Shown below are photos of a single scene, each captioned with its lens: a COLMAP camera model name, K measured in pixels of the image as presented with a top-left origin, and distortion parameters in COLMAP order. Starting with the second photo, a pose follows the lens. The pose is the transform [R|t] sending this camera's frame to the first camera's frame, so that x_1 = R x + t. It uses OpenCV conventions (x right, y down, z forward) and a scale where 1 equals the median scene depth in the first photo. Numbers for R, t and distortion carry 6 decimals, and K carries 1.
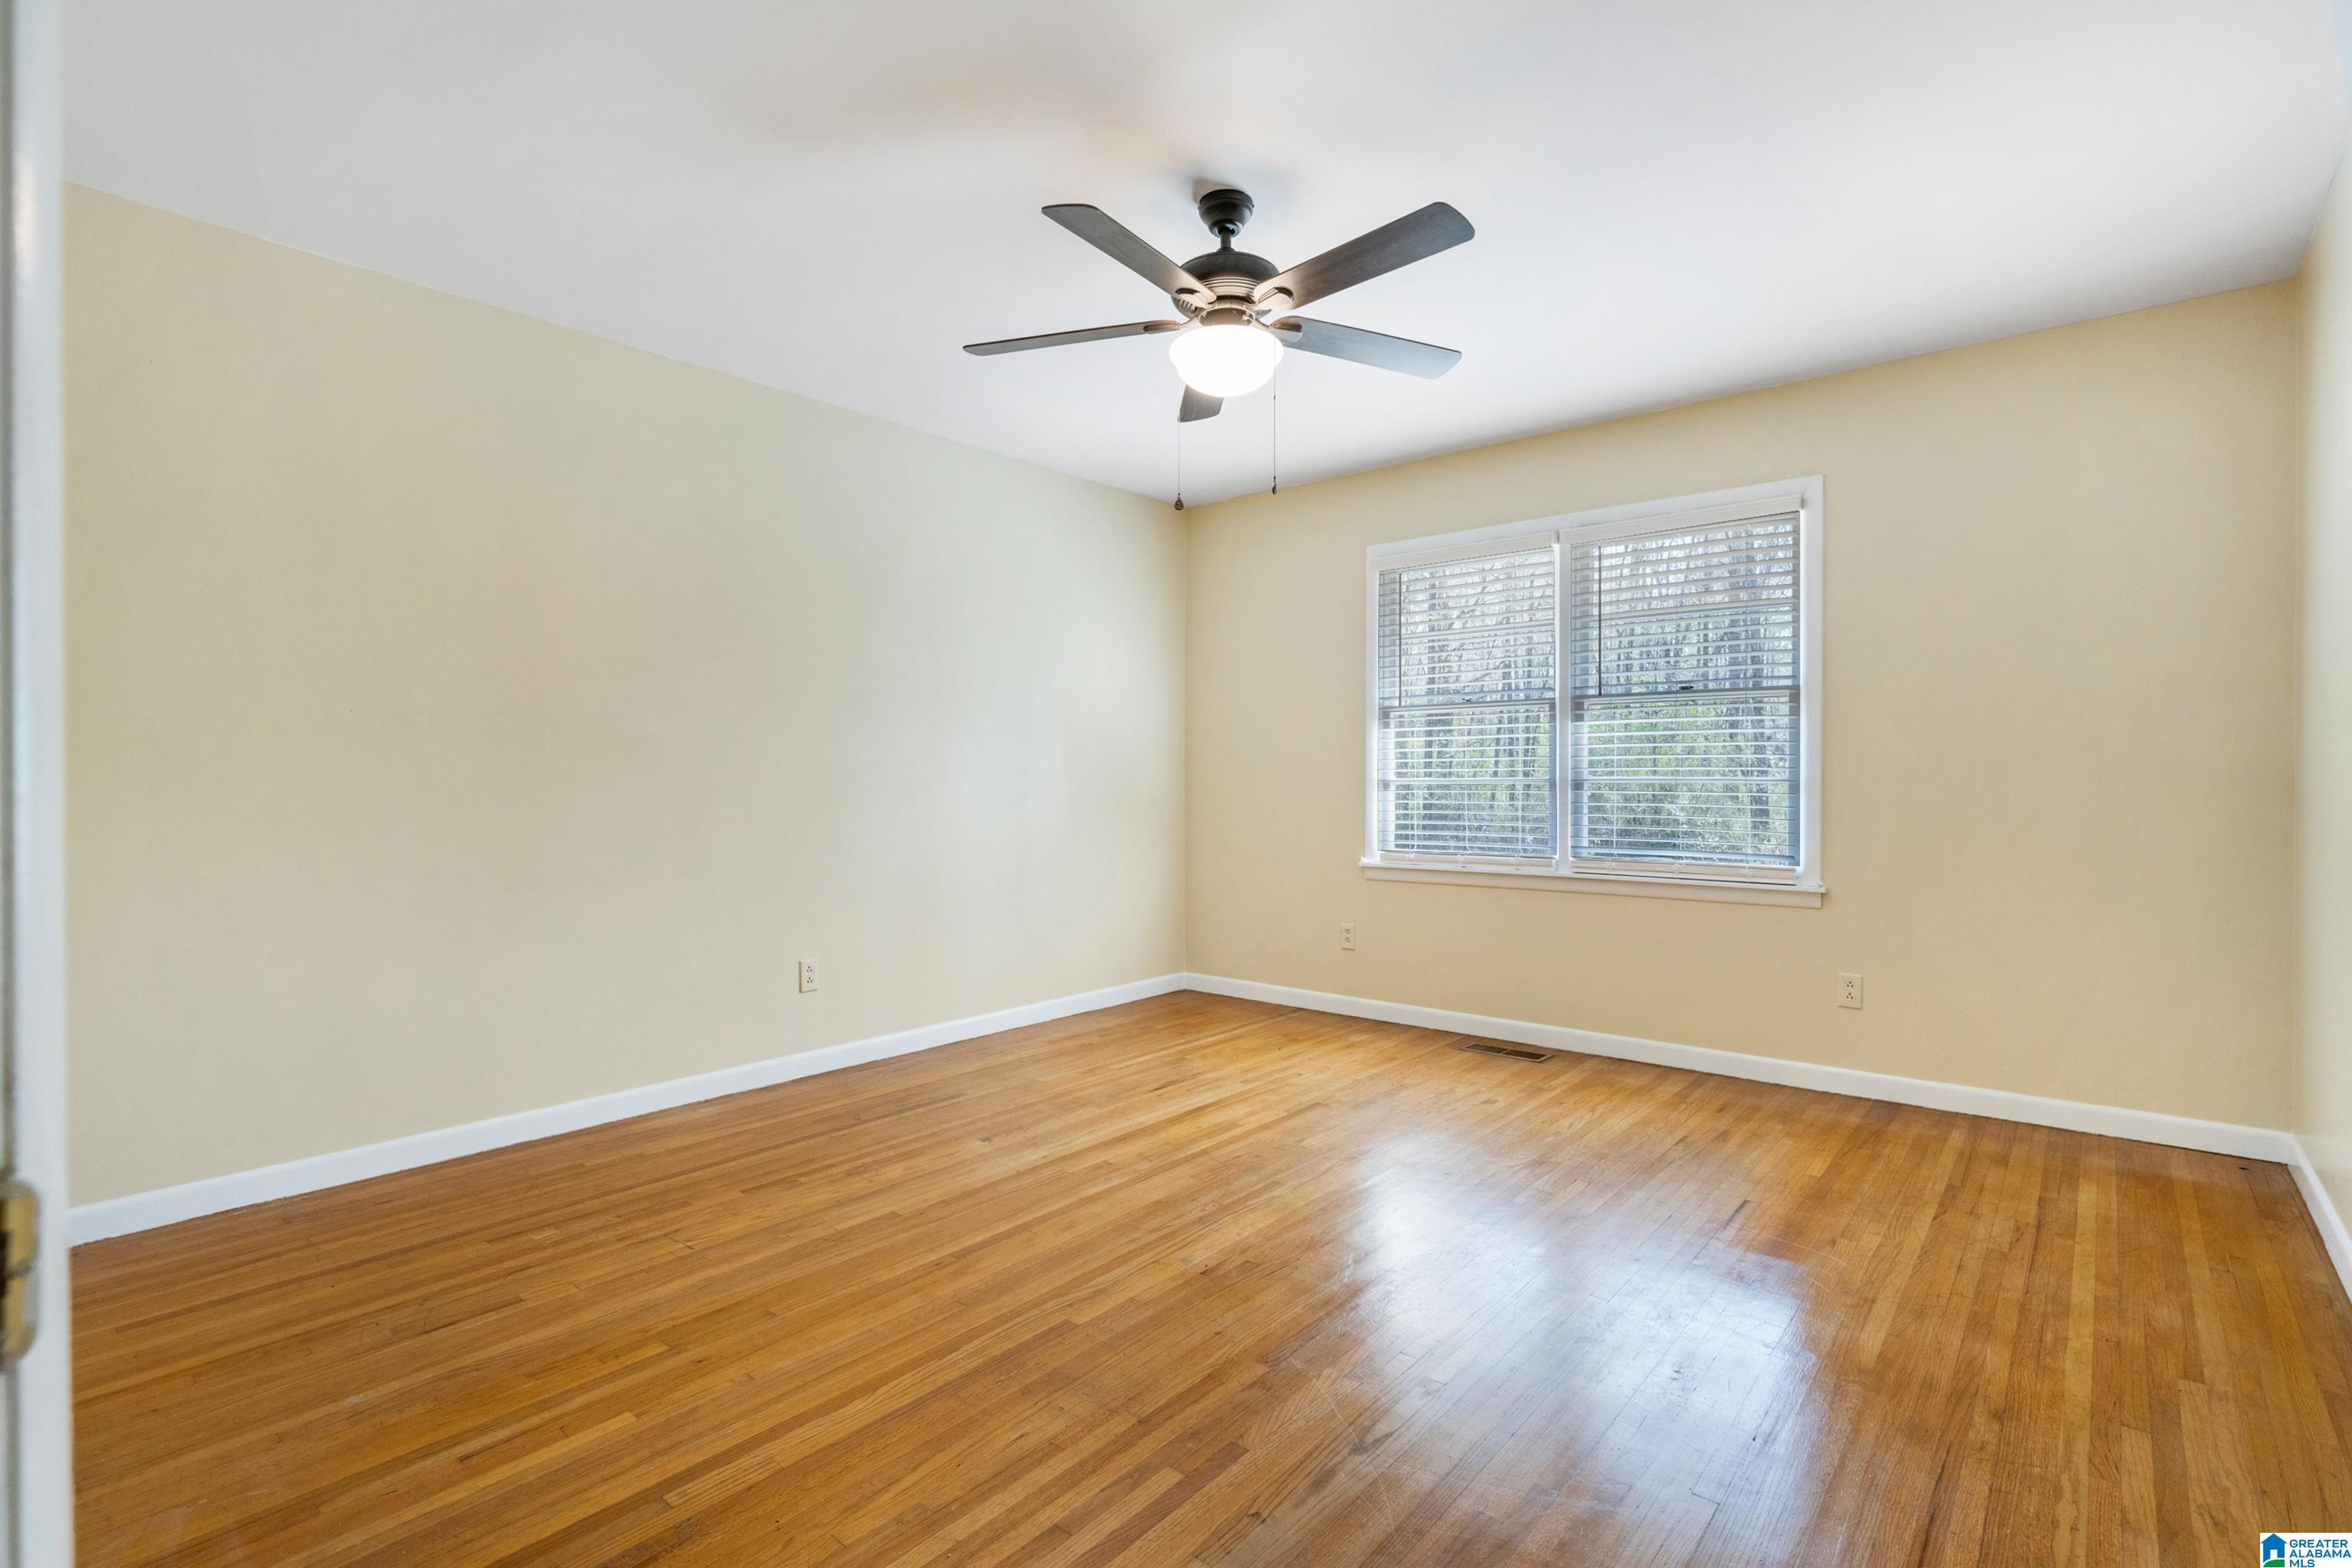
lens RADIAL K [[1115.5, 0, 1176.0], [0, 1115.5, 784.0], [0, 0, 1]] dist [0.000132, 0.000030]
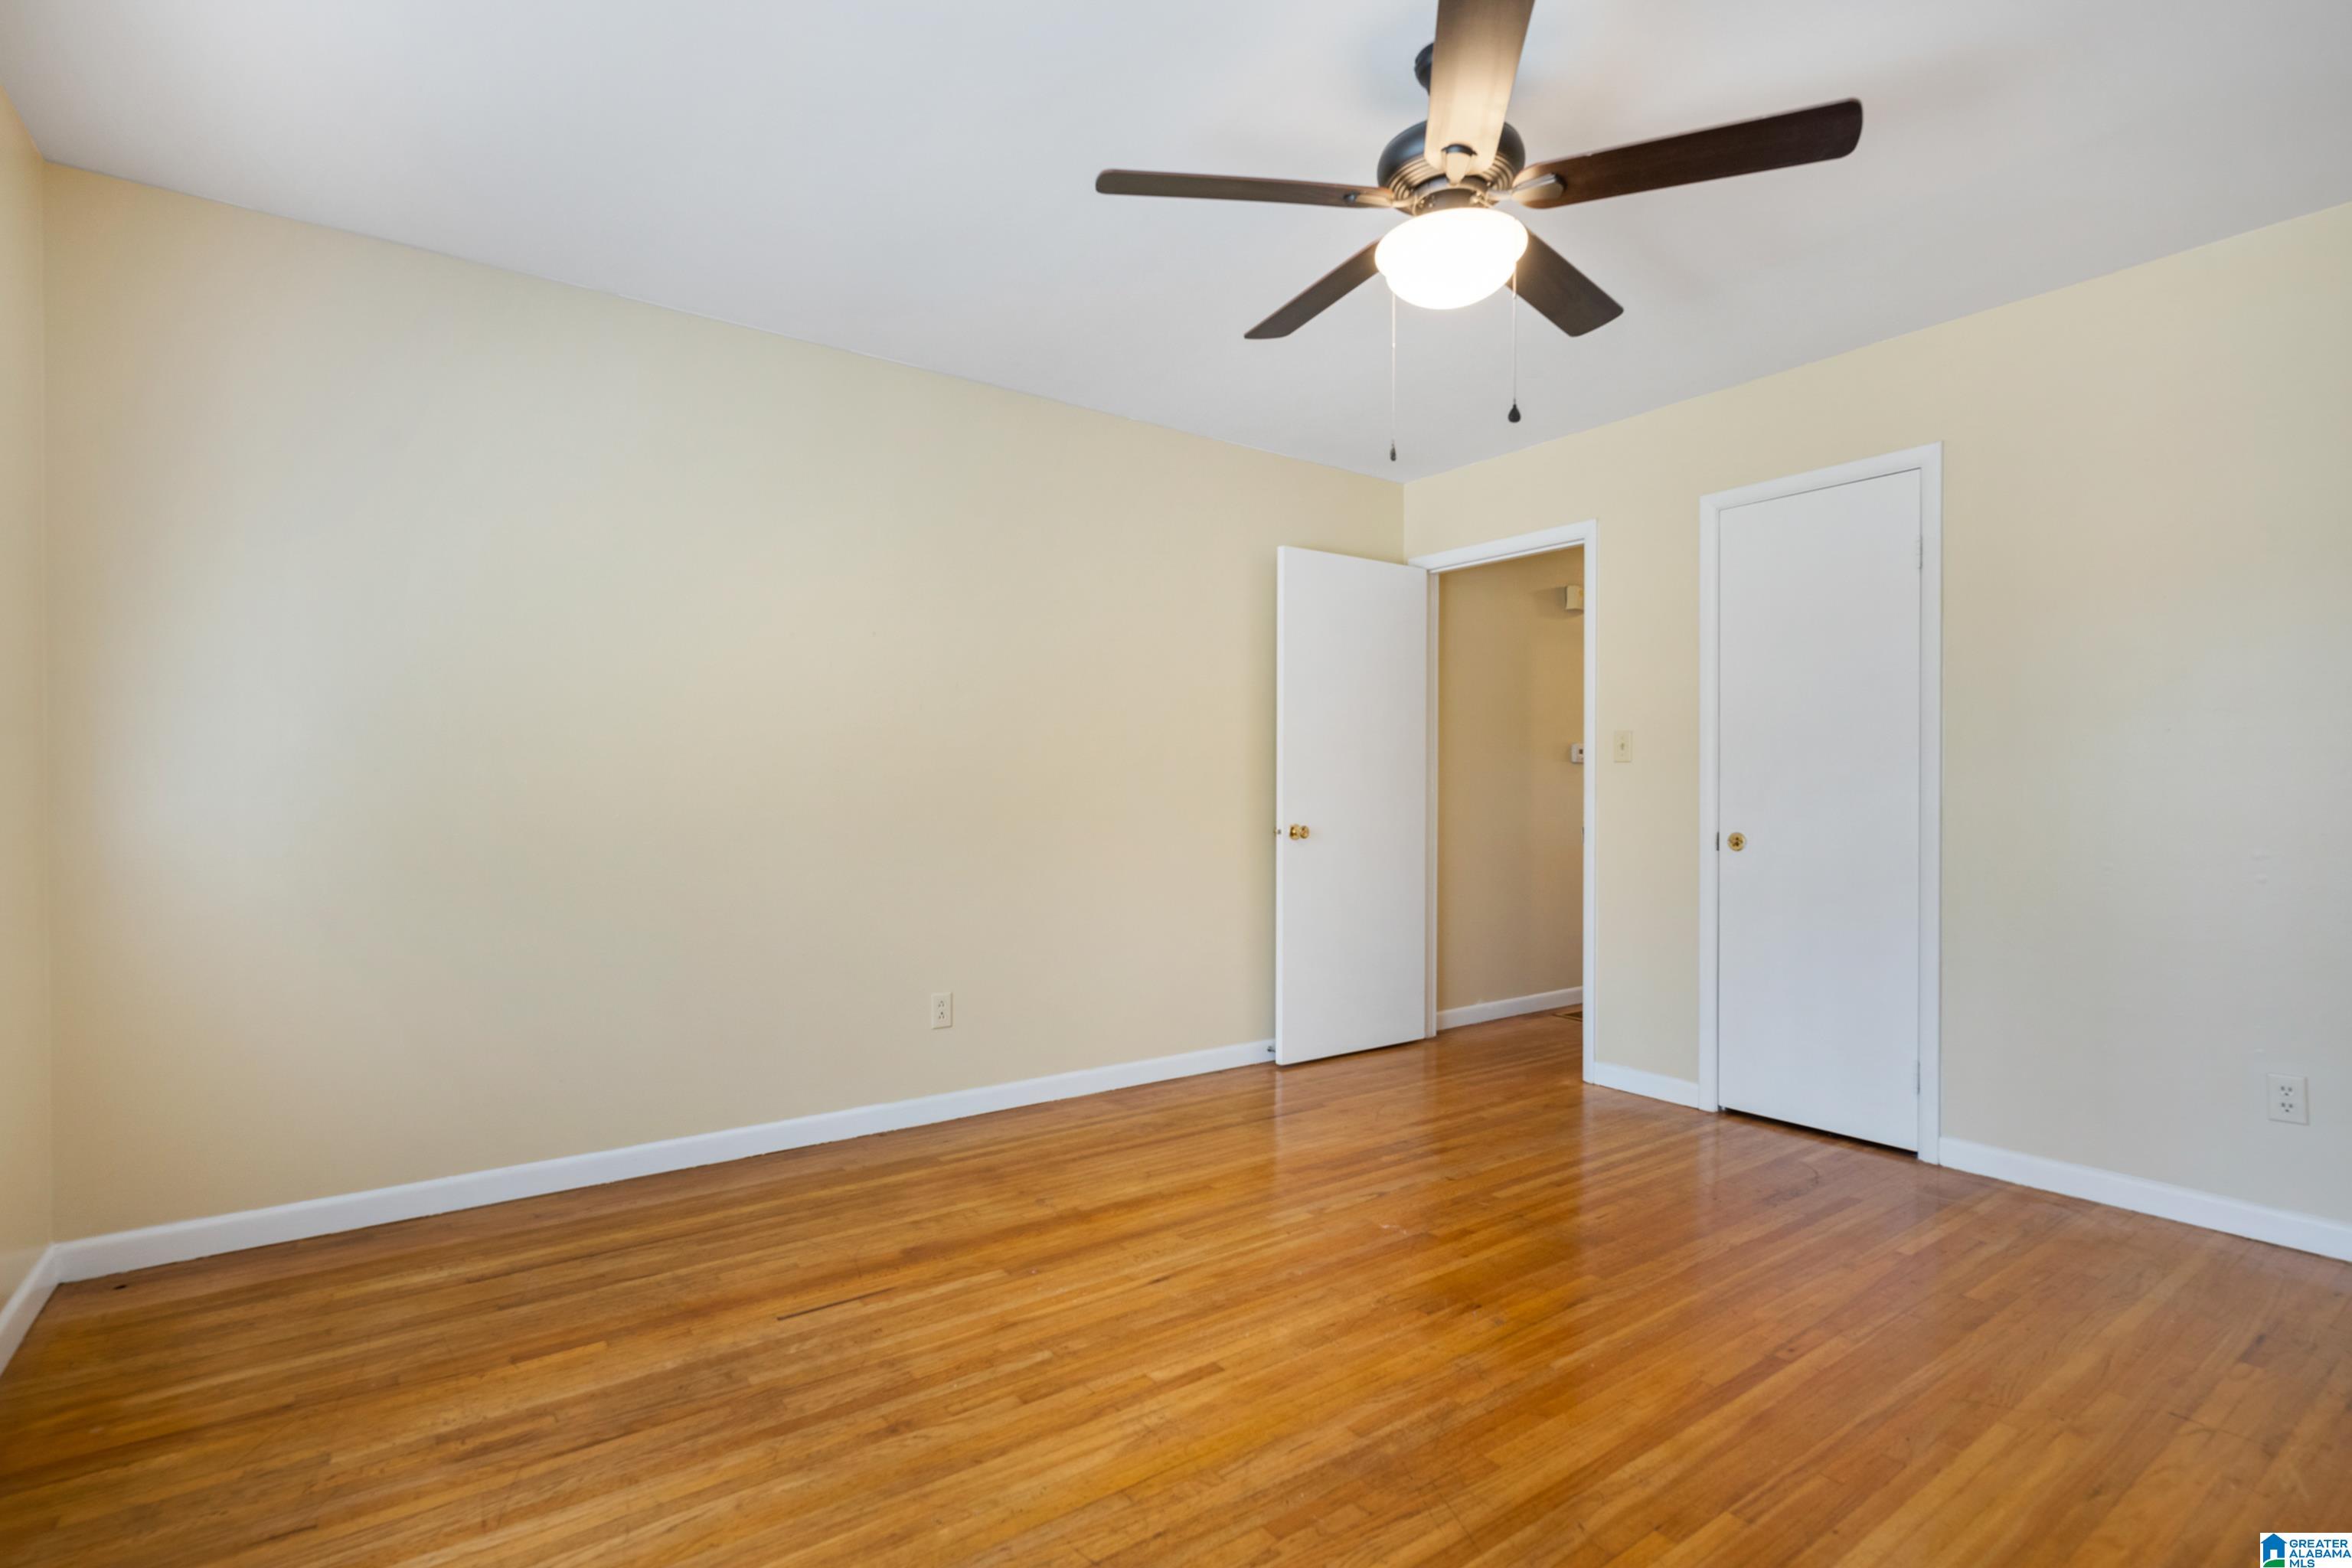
lens RADIAL K [[1115.5, 0, 1176.0], [0, 1115.5, 784.0], [0, 0, 1]] dist [0.000132, 0.000030]
pose [[-0.970438, 0.001307, 0.241345, 0.042668], [0.001005, 0.999999, -0.001376, -0.014668], [-0.241347, -0.001093, -0.970438, 1.922765]]
